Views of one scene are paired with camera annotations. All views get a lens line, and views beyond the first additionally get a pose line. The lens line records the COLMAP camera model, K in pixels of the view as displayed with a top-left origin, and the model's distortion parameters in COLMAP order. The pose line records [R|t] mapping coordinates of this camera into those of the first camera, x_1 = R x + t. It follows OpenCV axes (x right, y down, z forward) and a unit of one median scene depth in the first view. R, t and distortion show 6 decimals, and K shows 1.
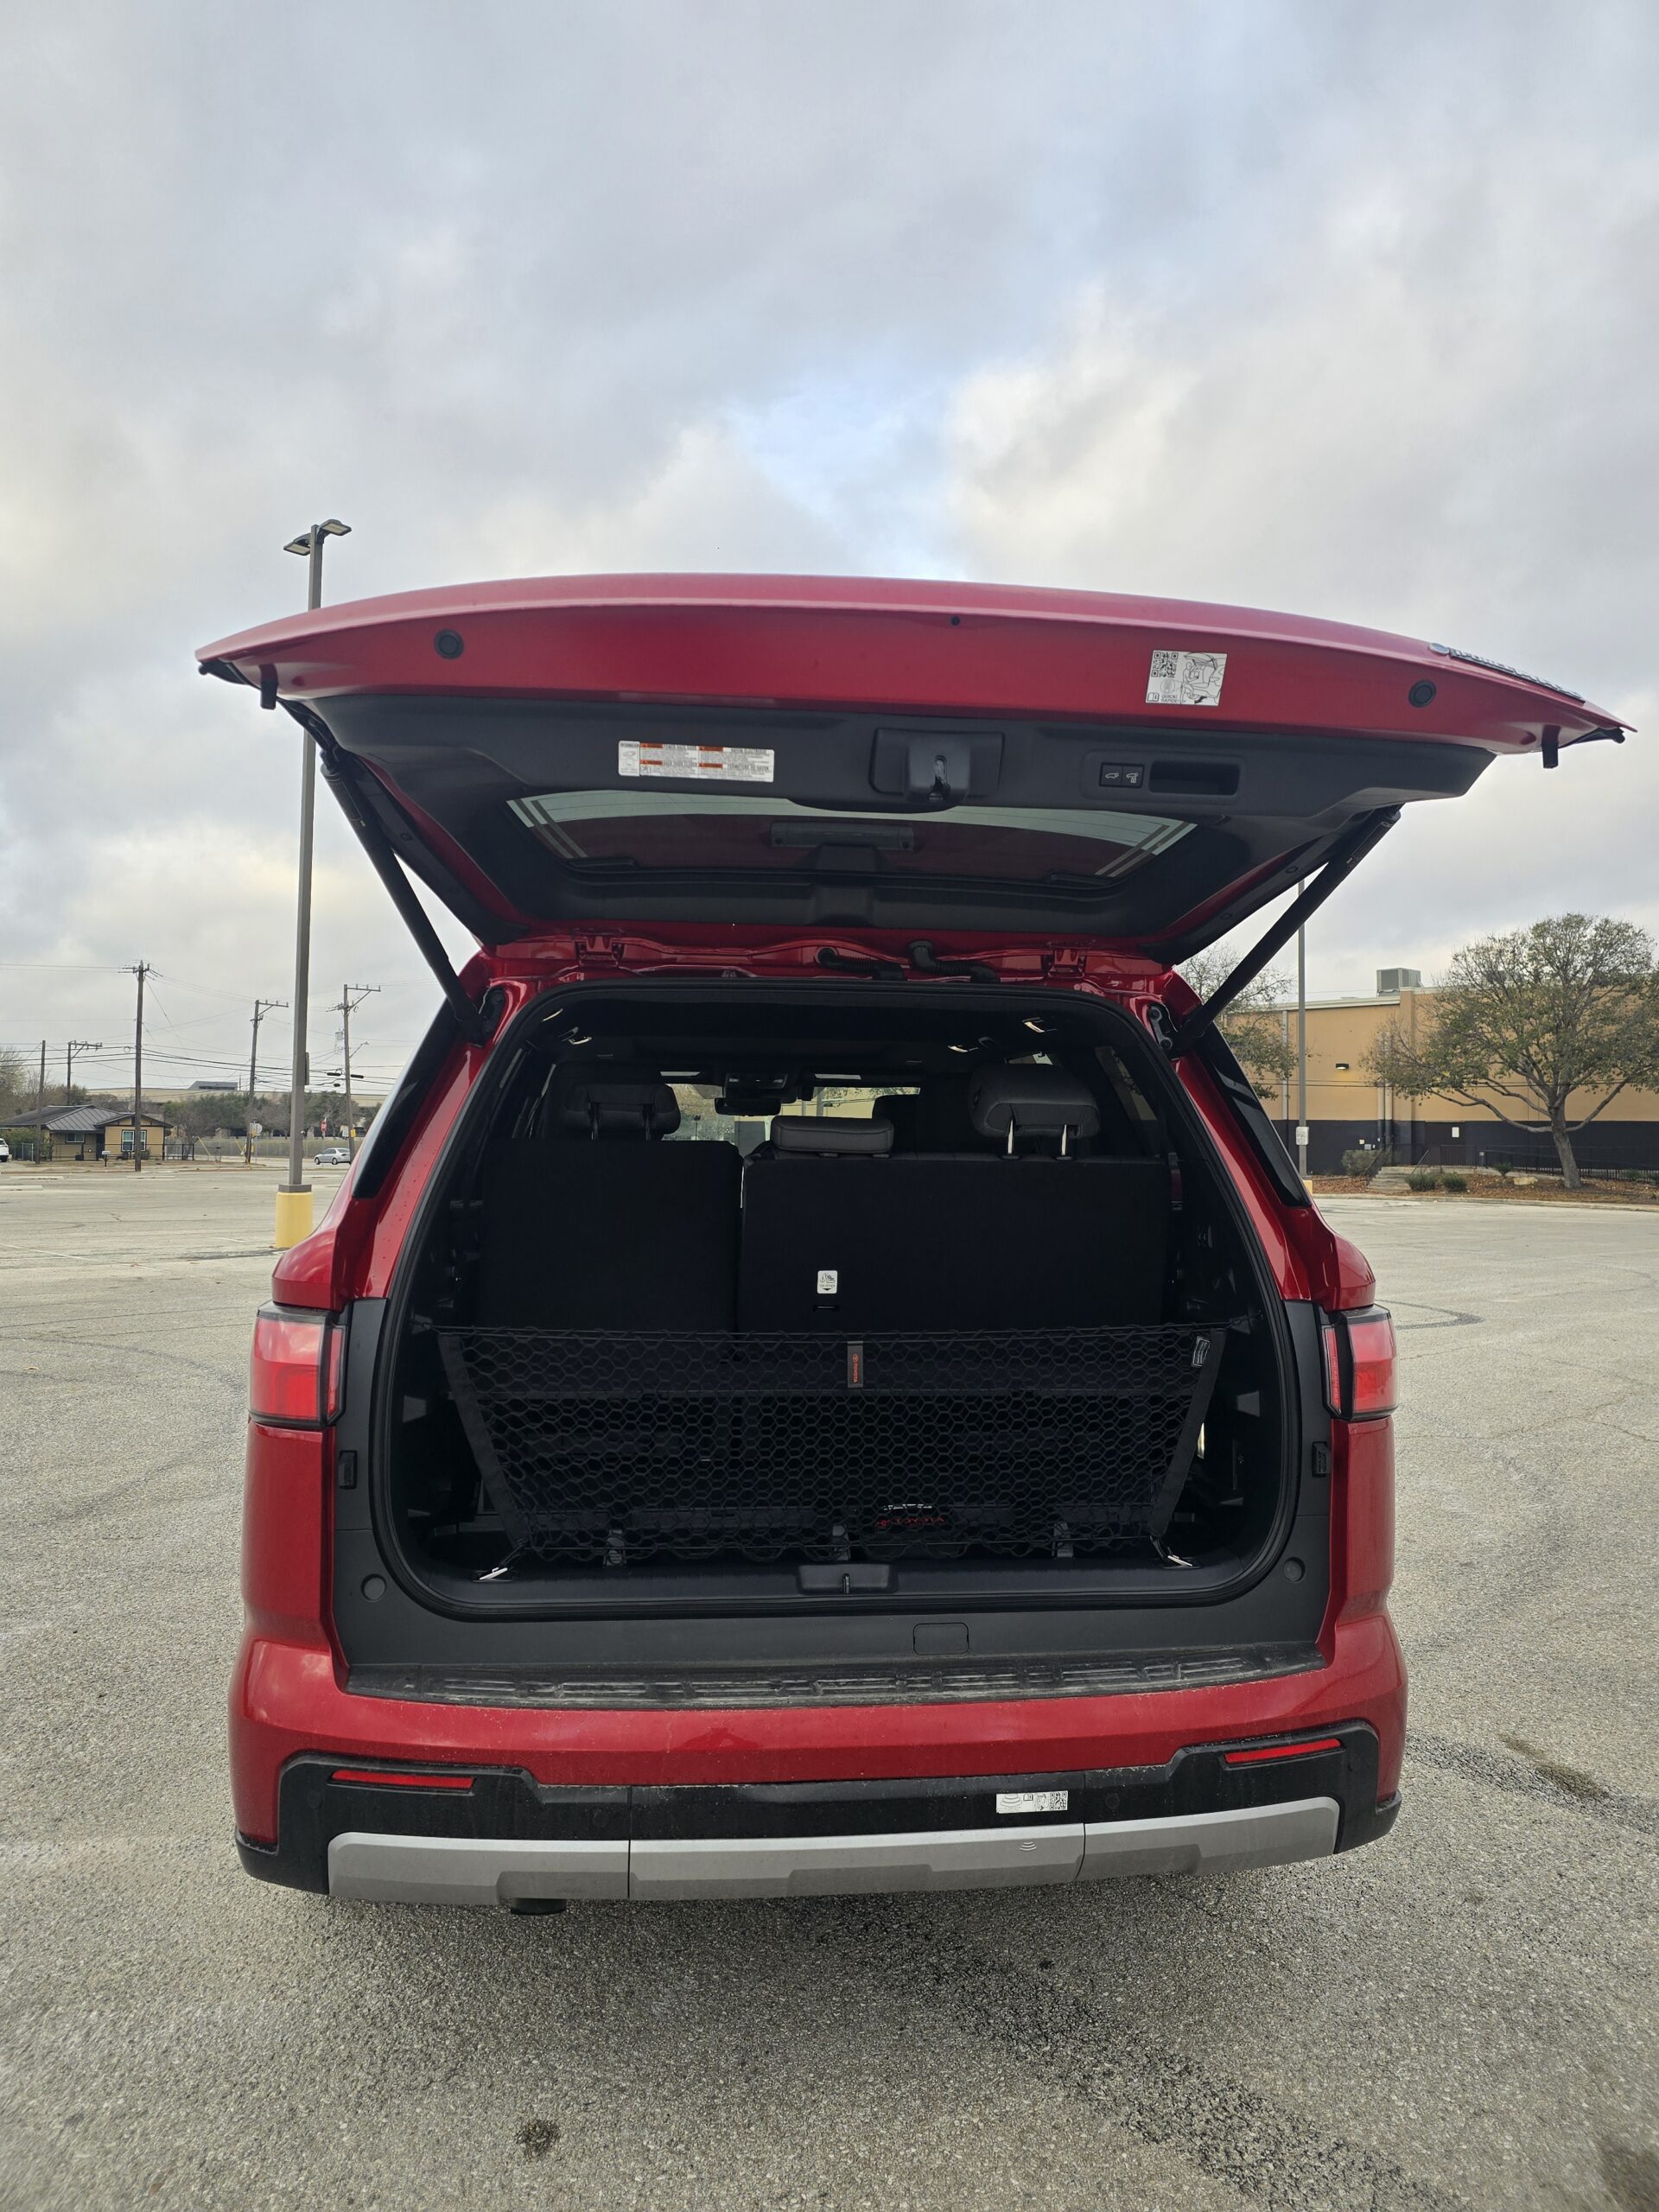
lens RADIAL K [[1480.4, 0, 834.2], [0, 1480.4, 1117.1], [0, 0, 1]] dist [0.012666, -0.020318]
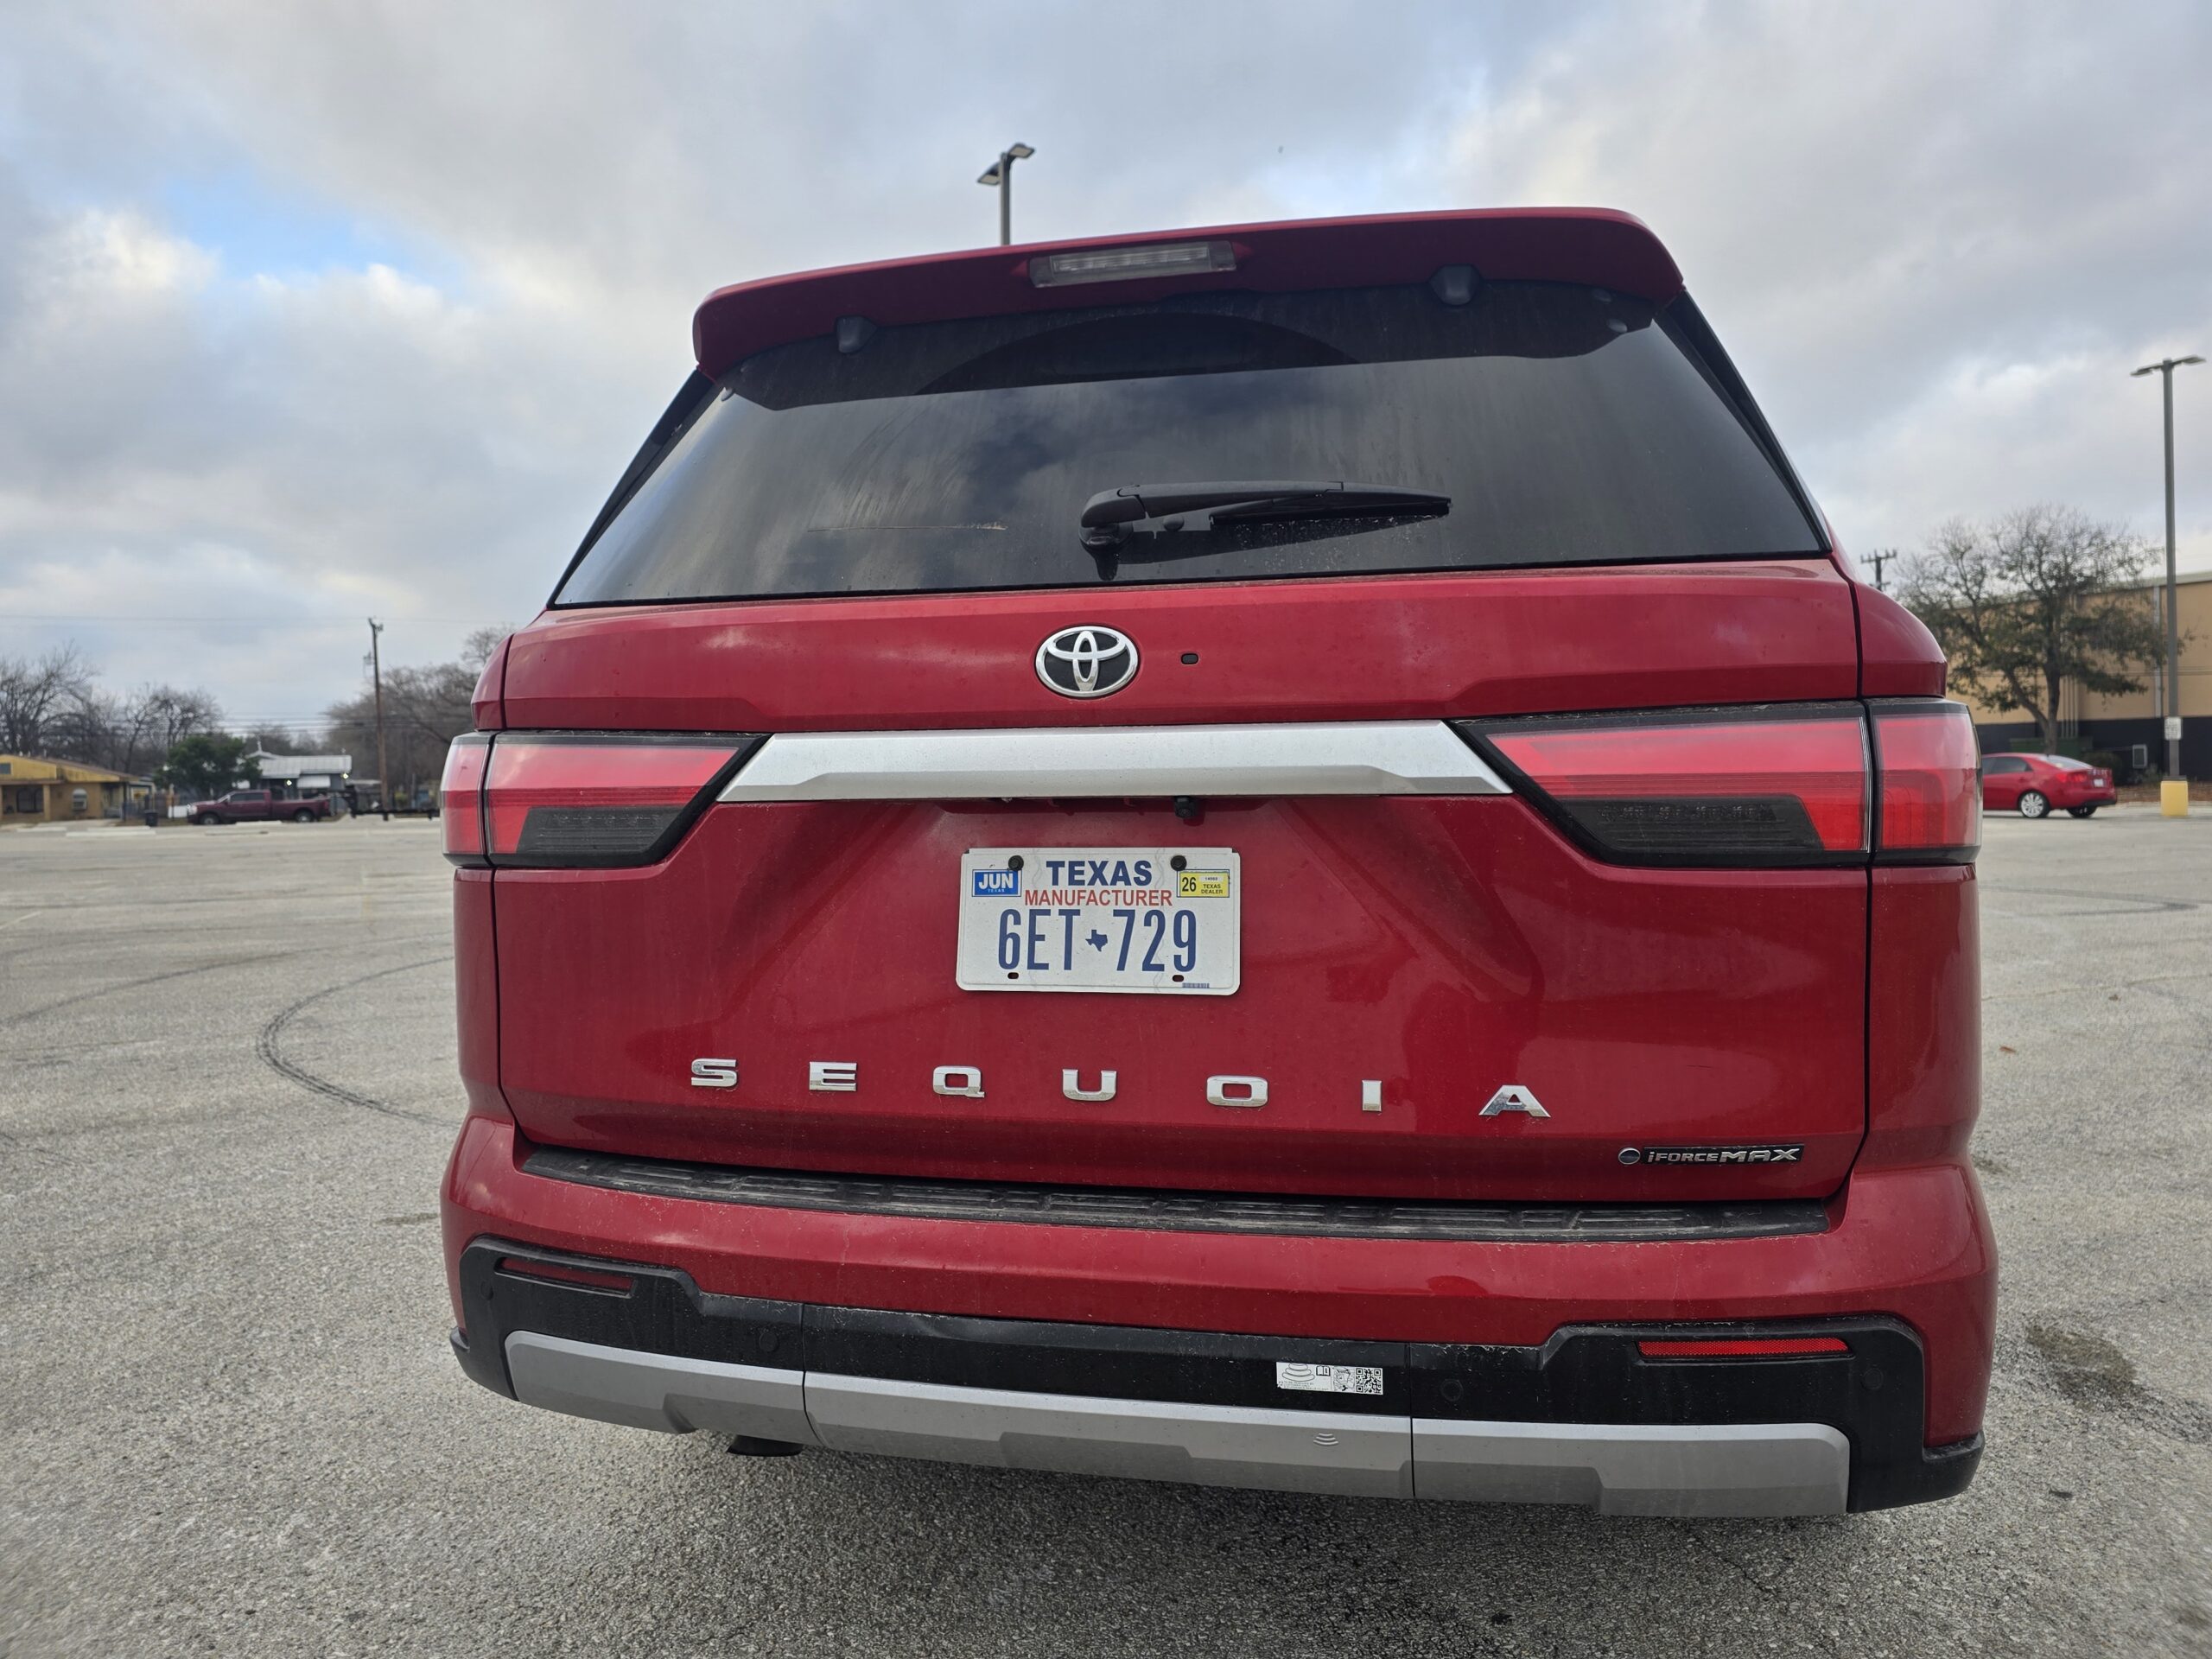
lens RADIAL K [[1480.4, 0, 1090.7], [0, 1480.4, 815.8], [0, 0, 1]] dist [0.012666, -0.020318]
pose [[0.945291, -0.022451, -0.325455, 0.253286], [0.037445, 0.998503, 0.039881, 0.156021], [0.324072, -0.049885, 0.944716, 0.297911]]
